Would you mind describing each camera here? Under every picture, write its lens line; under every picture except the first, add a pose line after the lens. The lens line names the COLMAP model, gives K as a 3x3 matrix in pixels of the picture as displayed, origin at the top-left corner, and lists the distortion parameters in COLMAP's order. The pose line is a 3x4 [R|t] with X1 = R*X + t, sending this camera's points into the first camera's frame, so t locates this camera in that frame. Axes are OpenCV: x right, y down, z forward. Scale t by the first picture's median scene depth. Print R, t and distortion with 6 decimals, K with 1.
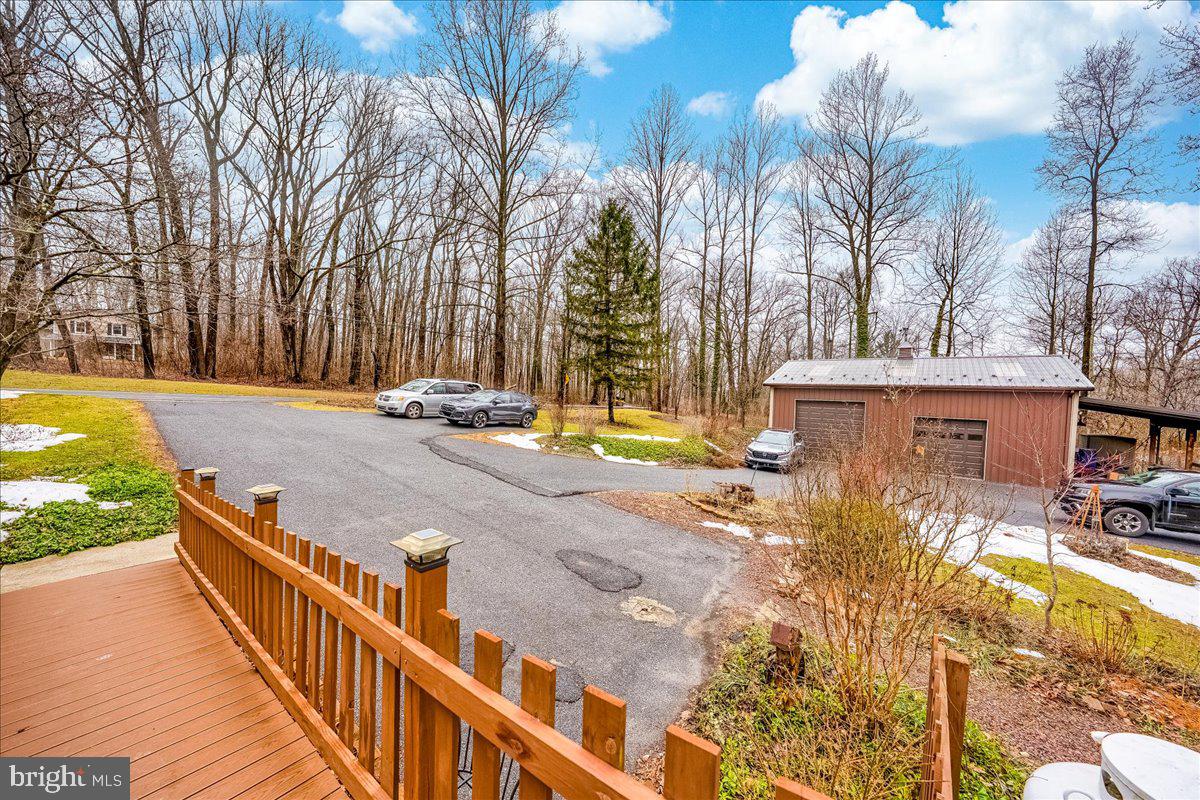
lens RADIAL K [[413.2, 0, 603.8], [0, 413.2, 401.4], [0, 0, 1]] dist [-0.005785, -0.000095]
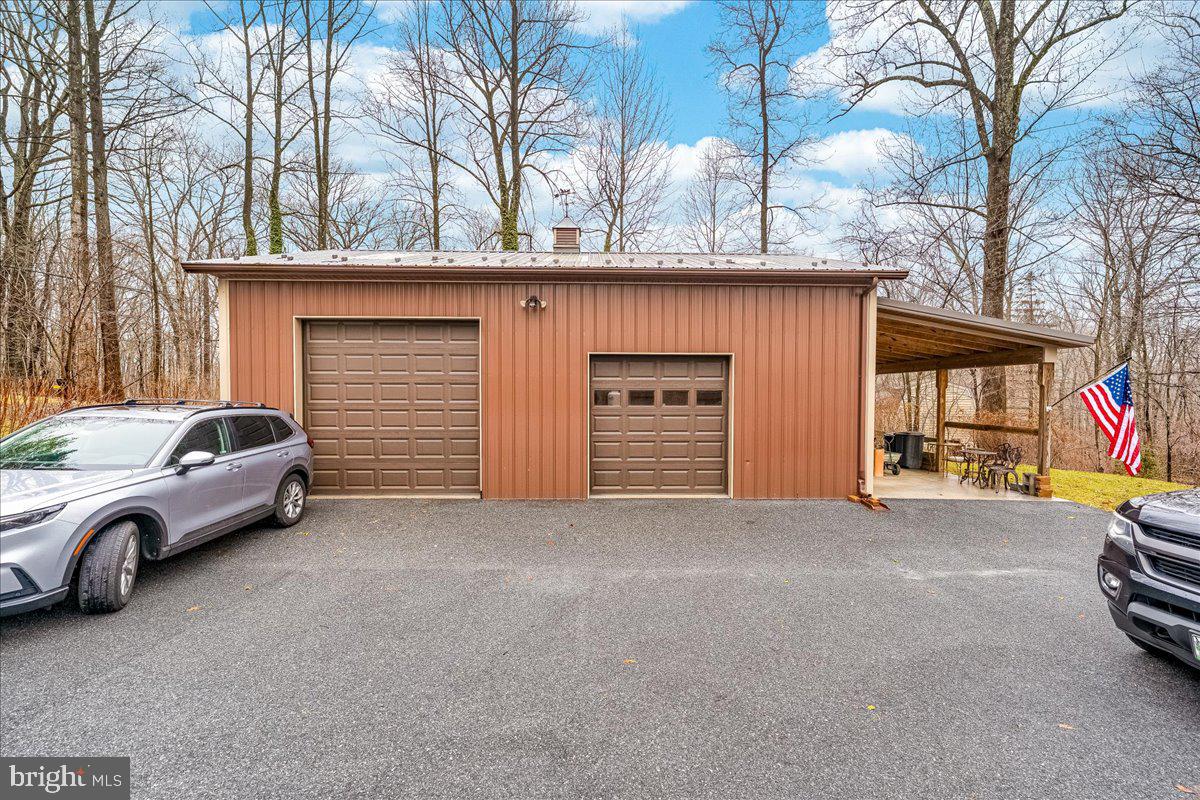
lens RADIAL K [[413.2, 0, 599.7], [0, 413.2, 407.2], [0, 0, 1]] dist [-0.005785, -0.000095]
pose [[0.758965, -0.032596, 0.650315, 0.310111], [0.037475, 0.999277, 0.006350, 0.052643], [-0.650052, 0.019551, 0.759638, 0.434672]]
